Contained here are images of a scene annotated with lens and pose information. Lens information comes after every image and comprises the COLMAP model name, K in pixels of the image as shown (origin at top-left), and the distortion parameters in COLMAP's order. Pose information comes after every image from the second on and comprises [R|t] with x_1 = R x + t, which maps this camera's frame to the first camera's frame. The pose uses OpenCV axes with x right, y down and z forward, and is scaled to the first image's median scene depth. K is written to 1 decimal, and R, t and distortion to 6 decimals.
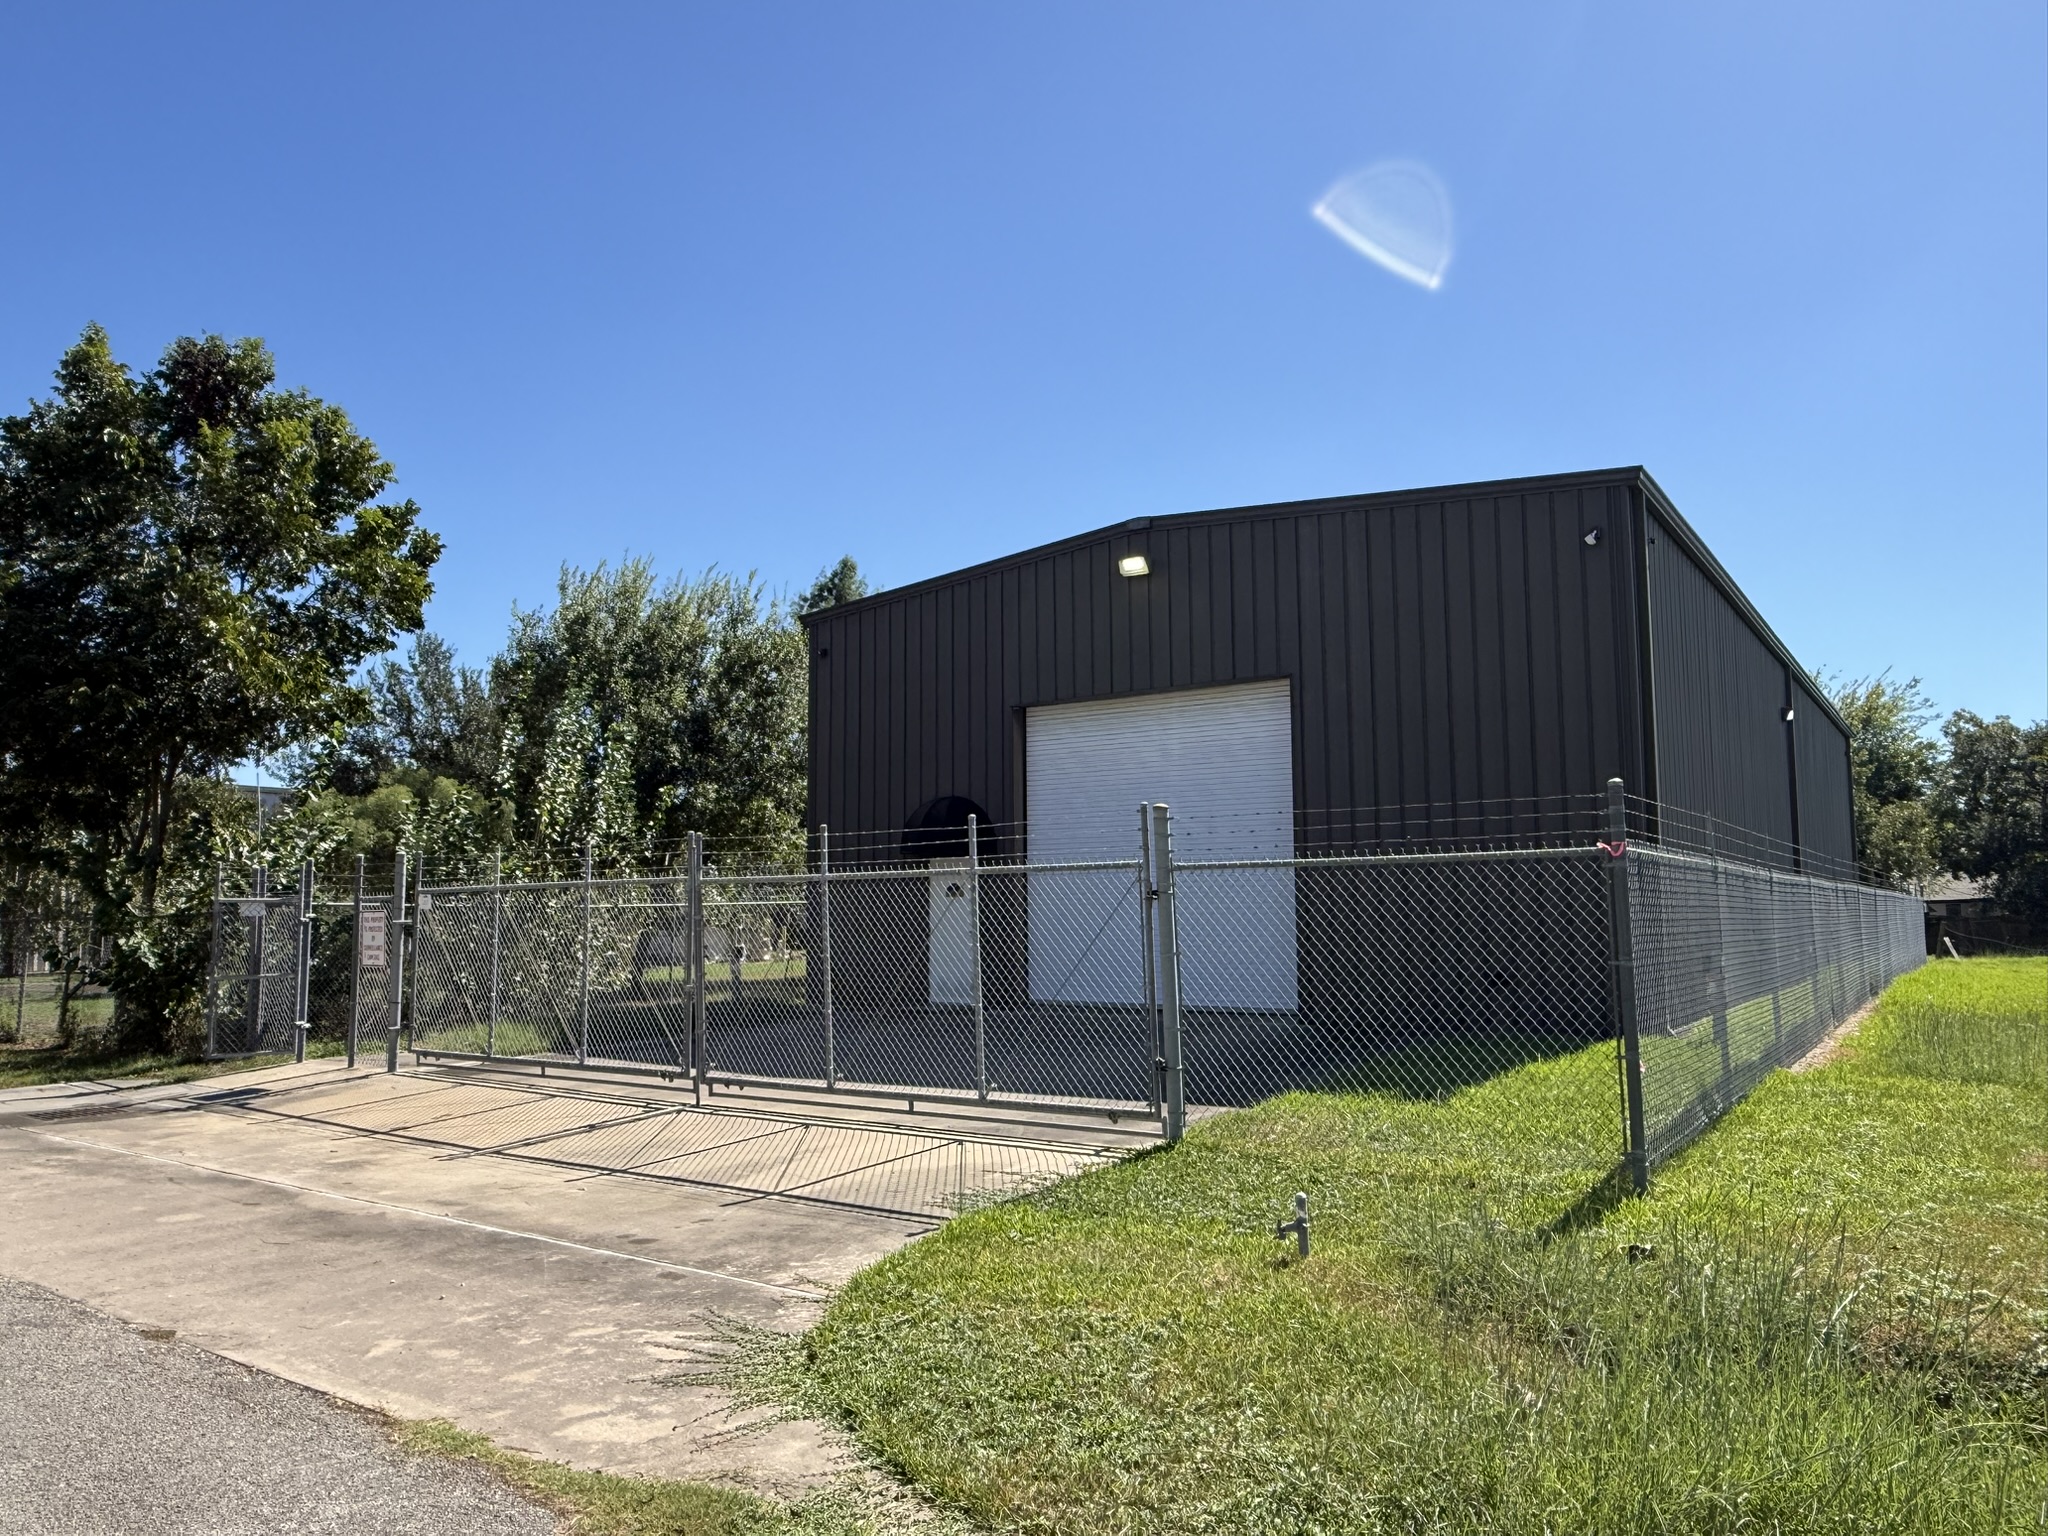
lens RADIAL K [[1398.9, 0, 1027.6], [0, 1398.9, 767.1], [0, 0, 1]] dist [-0.003141, 0.001478]
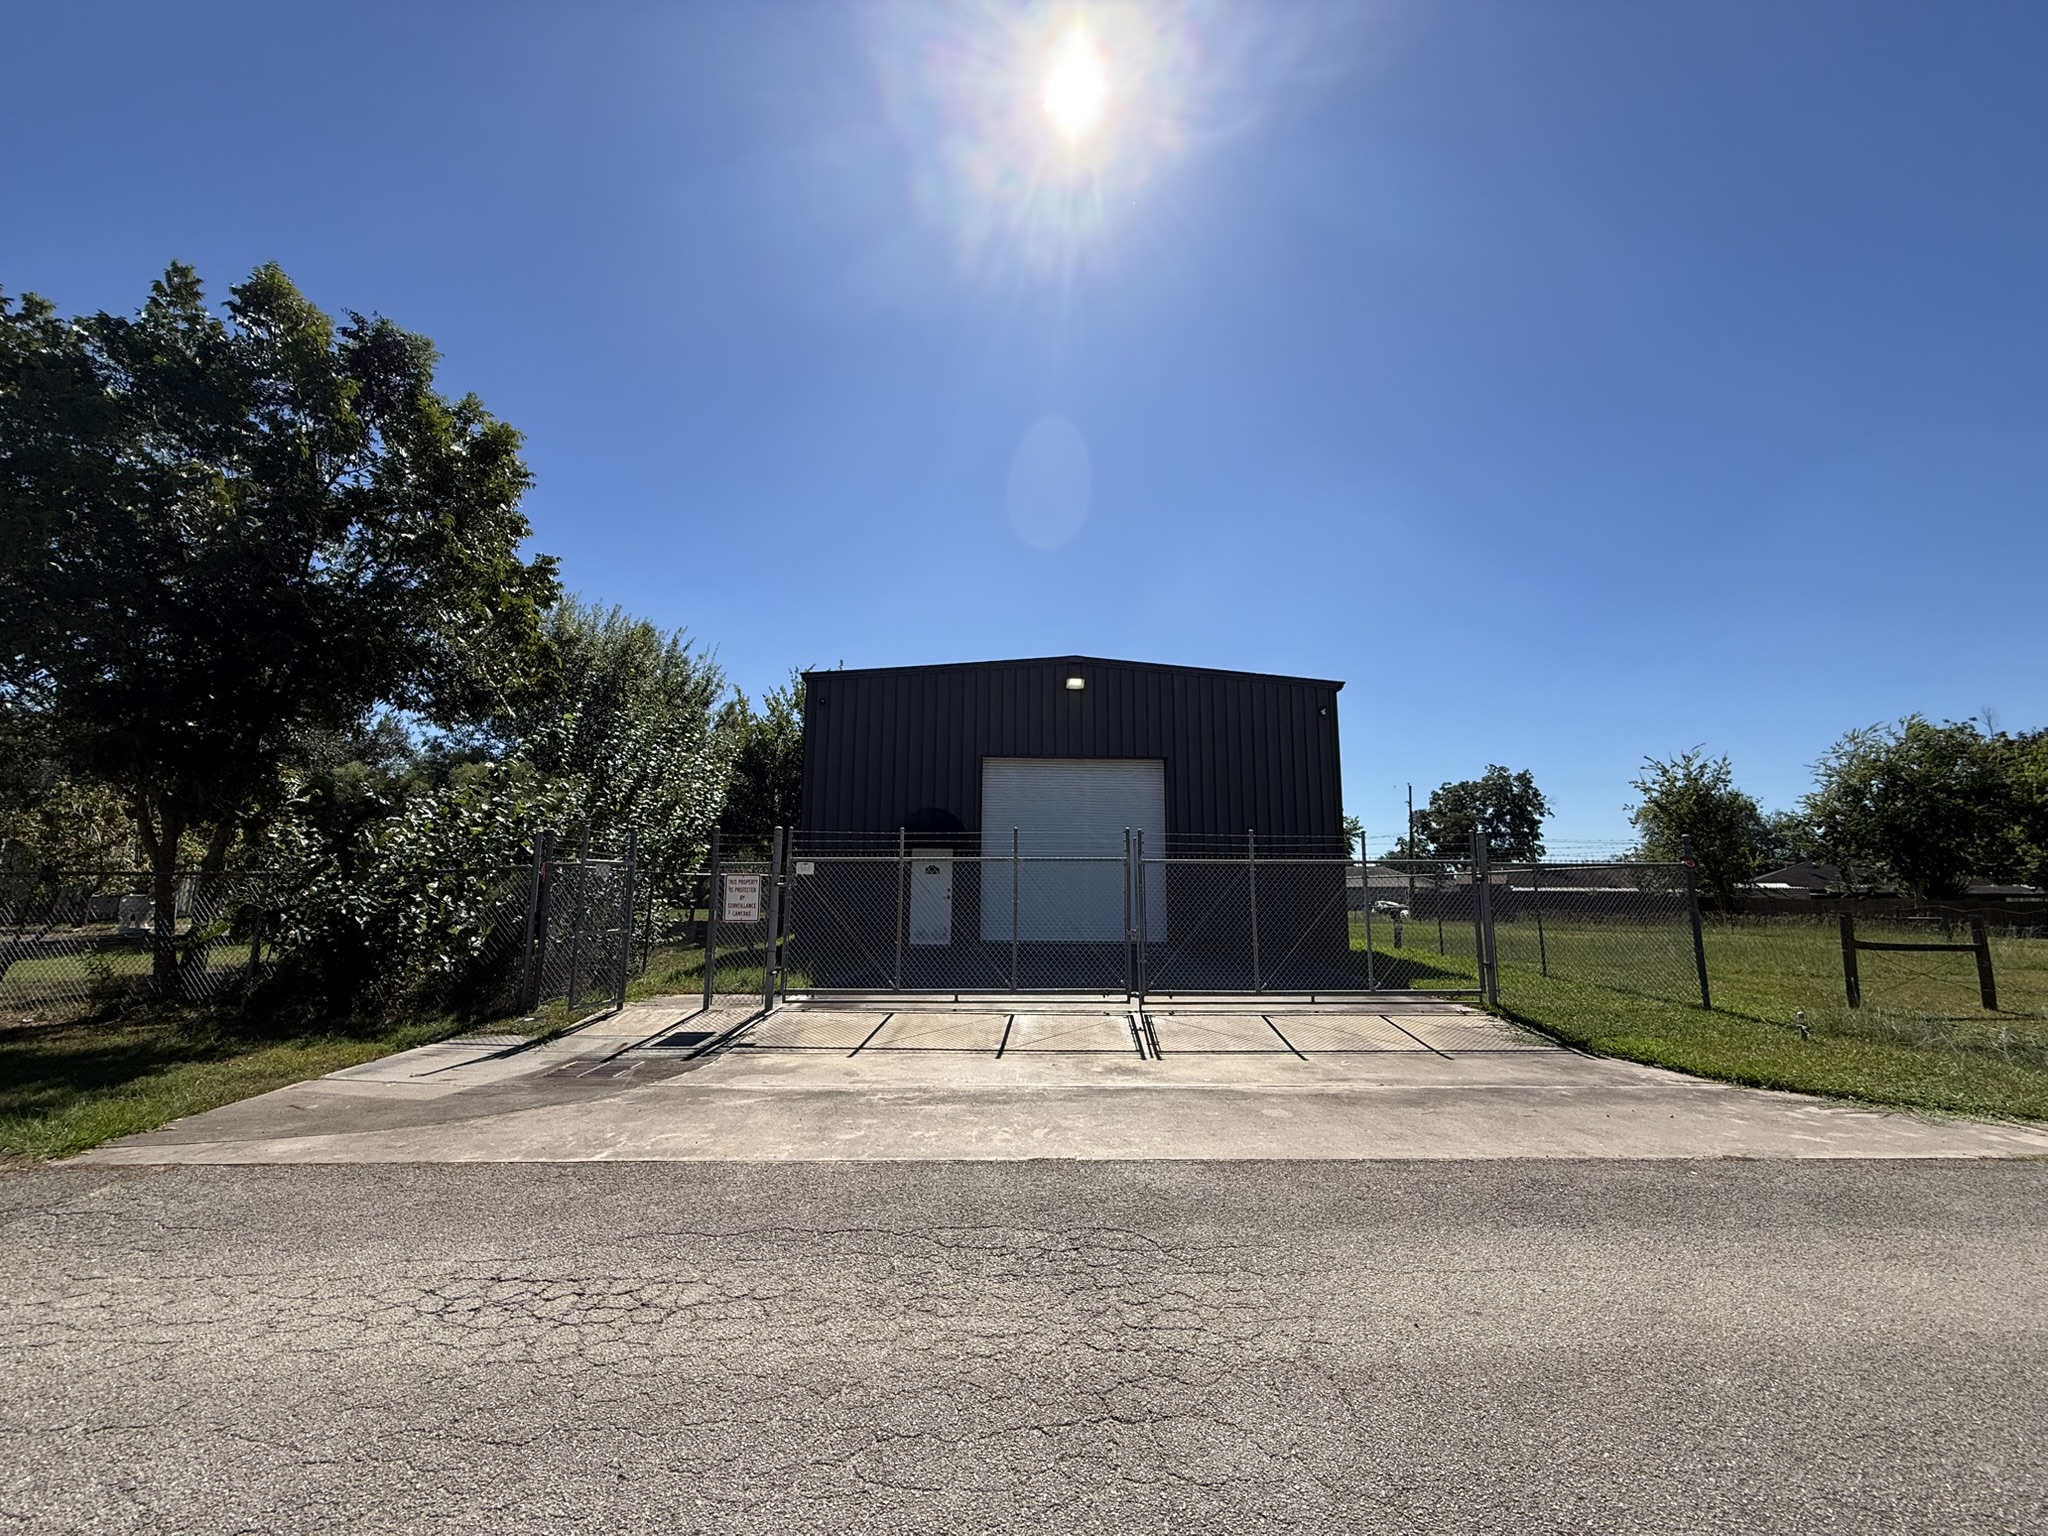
lens RADIAL K [[826.0, 0, 1017.7], [0, 826.0, 763.9], [0, 0, 1]] dist [-0.000604, -0.000147]
pose [[0.793722, 0.106168, 0.598944, -0.571498], [-0.076859, 0.994263, -0.074388, 0.034728], [-0.603405, 0.013009, 0.797329, 0.236970]]
